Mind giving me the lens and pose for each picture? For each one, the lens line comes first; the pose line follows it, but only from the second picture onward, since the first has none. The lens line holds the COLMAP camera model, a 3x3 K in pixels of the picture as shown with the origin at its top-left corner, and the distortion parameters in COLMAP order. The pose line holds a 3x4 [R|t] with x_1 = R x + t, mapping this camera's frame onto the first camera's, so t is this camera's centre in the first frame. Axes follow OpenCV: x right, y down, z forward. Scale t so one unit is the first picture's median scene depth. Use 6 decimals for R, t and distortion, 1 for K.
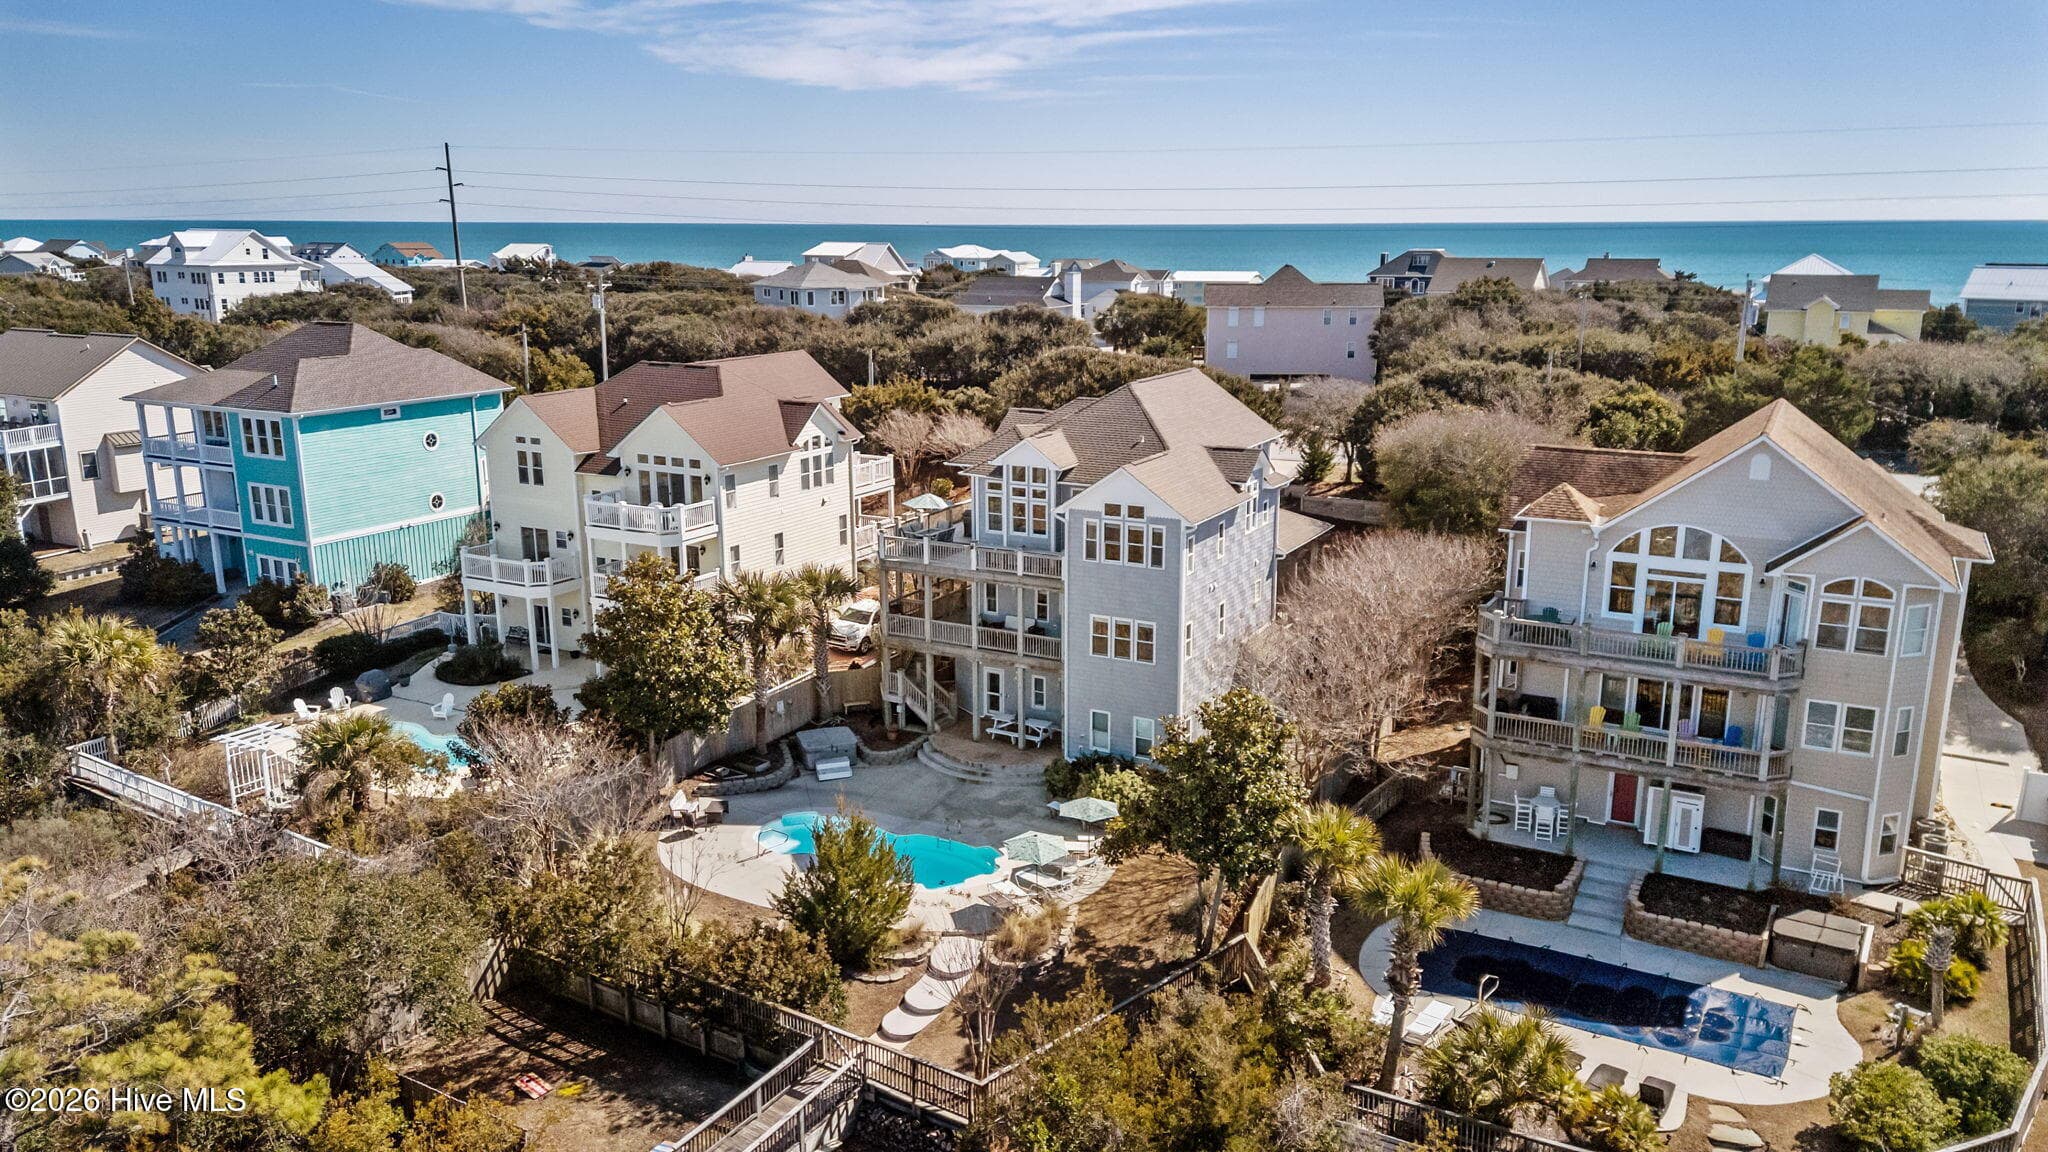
lens RADIAL K [[1481.2, 0, 1027.9], [0, 1481.2, 571.3], [0, 0, 1]] dist [0.068248, -0.053614]
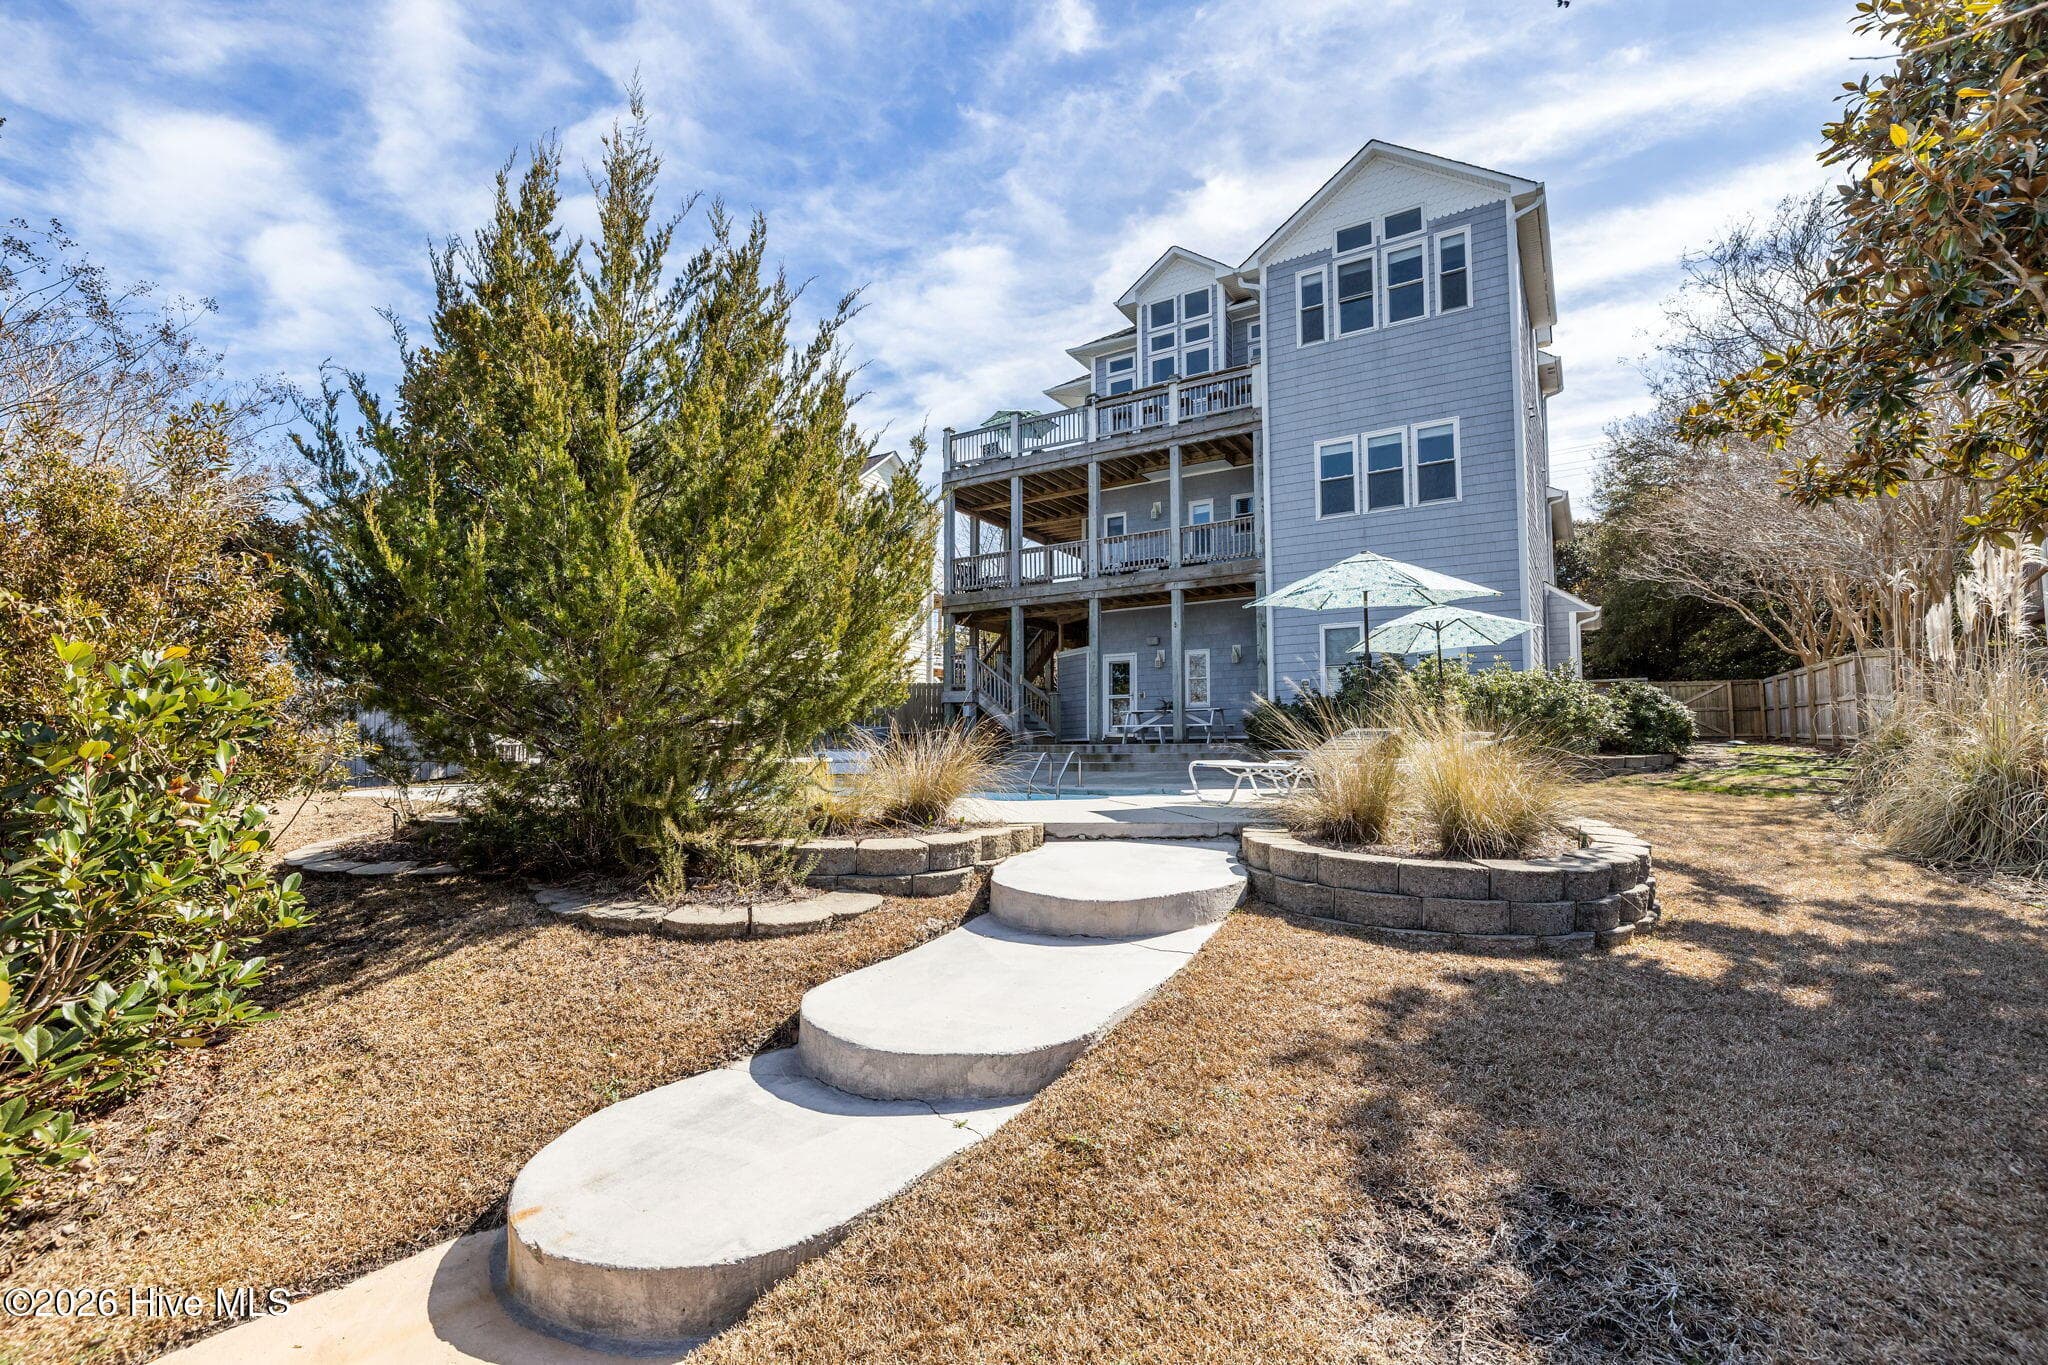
lens RADIAL K [[949.6, 0, 1013.1], [0, 949.6, 690.4], [0, 0, 1]] dist [-0.000361, -0.000131]
pose [[0.996886, -0.004829, -0.078710, -0.041038], [-0.018793, 0.954819, -0.296593, 0.222841], [0.076586, 0.297148, 0.951755, 0.703848]]
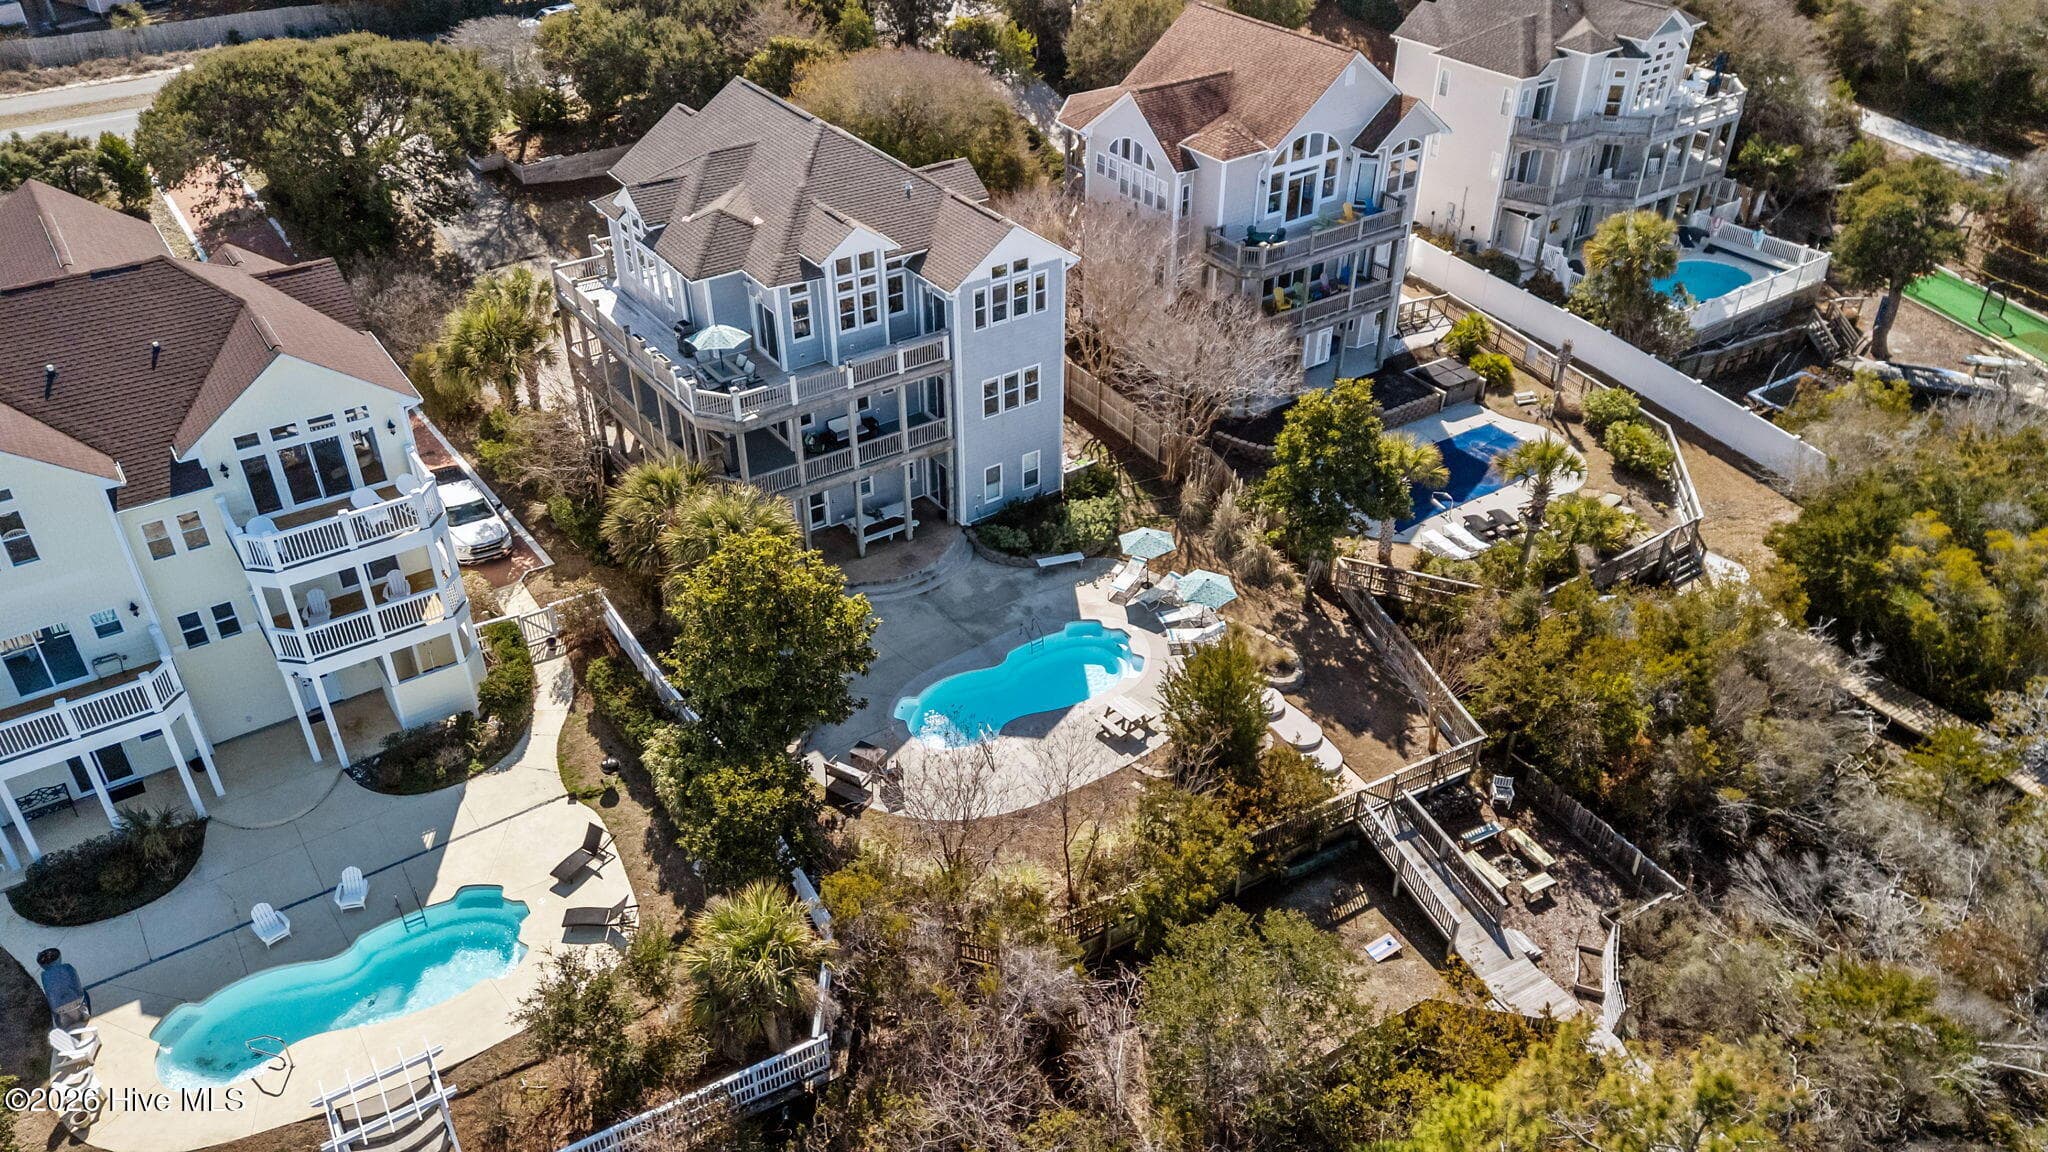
lens RADIAL K [[1481.2, 0, 1034.3], [0, 1481.2, 585.5], [0, 0, 1]] dist [0.068248, -0.053614]
pose [[0.455433, -0.502987, 0.734564, -0.750963], [0.205166, 0.862192, 0.463176, -0.309842], [-0.866307, -0.060238, 0.495867, 0.480538]]
